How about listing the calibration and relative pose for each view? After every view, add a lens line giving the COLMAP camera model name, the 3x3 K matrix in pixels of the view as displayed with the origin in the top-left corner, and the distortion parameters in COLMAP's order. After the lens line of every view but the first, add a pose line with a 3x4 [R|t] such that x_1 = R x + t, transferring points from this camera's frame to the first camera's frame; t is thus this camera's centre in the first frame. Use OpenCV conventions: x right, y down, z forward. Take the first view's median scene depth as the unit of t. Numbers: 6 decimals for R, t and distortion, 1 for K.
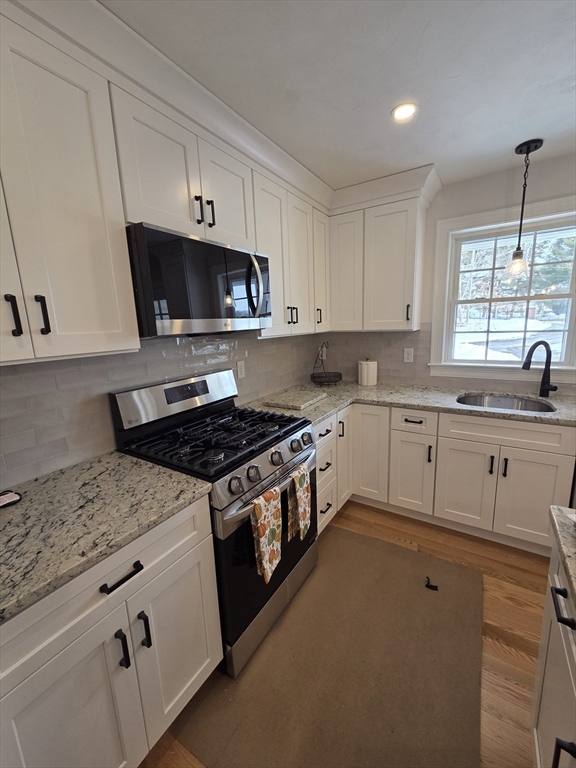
lens RADIAL K [[312.3, 0, 288.0], [0, 312.3, 384.0], [0, 0, 1]] dist [0.002538, -0.004307]
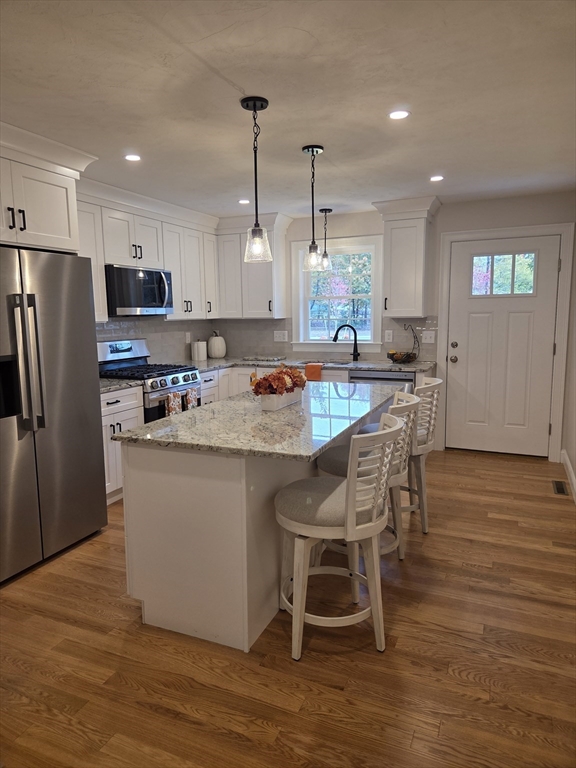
lens RADIAL K [[513.1, 0, 283.6], [0, 513.1, 375.6], [0, 0, 1]] dist [0.093019, -0.076843]
pose [[0.990069, 0.000014, 0.140580, 0.117855], [0.010304, 0.997303, -0.072666, 0.289593], [-0.140202, 0.073393, 0.987399, -1.449683]]
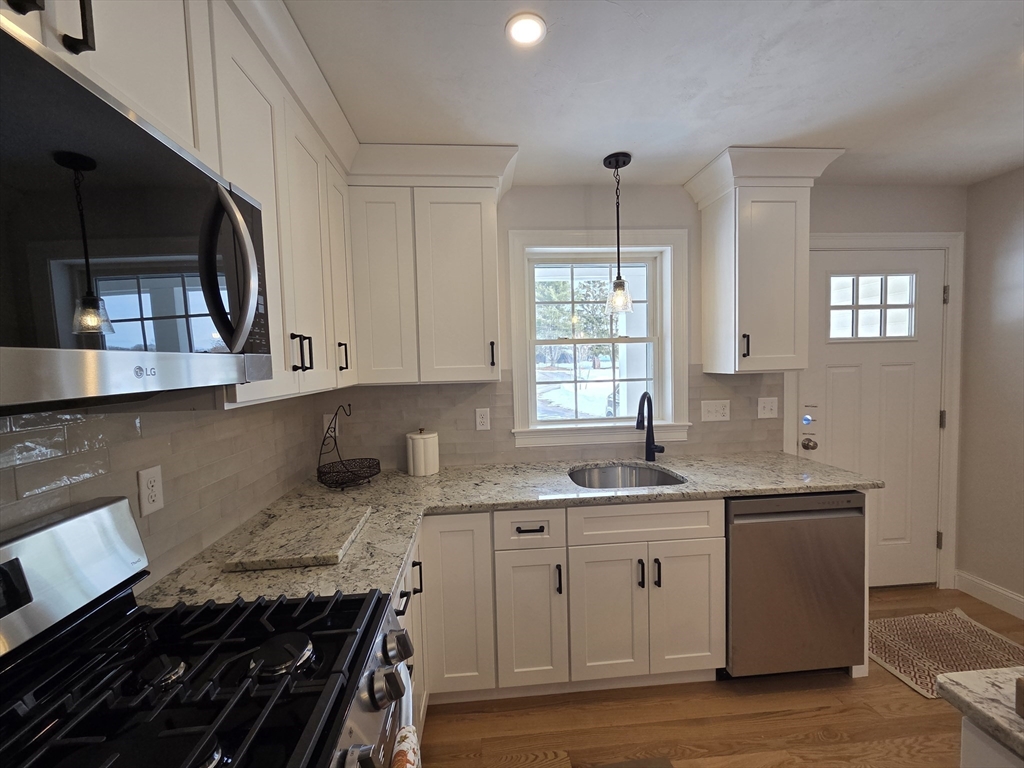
lens RADIAL K [[416.4, 0, 512.0], [0, 416.4, 384.0], [0, 0, 1]] dist [0.002538, -0.004307]
pose [[0.803550, -0.017474, 0.594980, -0.099882], [0.114358, 0.985480, -0.125504, -0.060408], [-0.584148, 0.168889, 0.793881, 0.330116]]
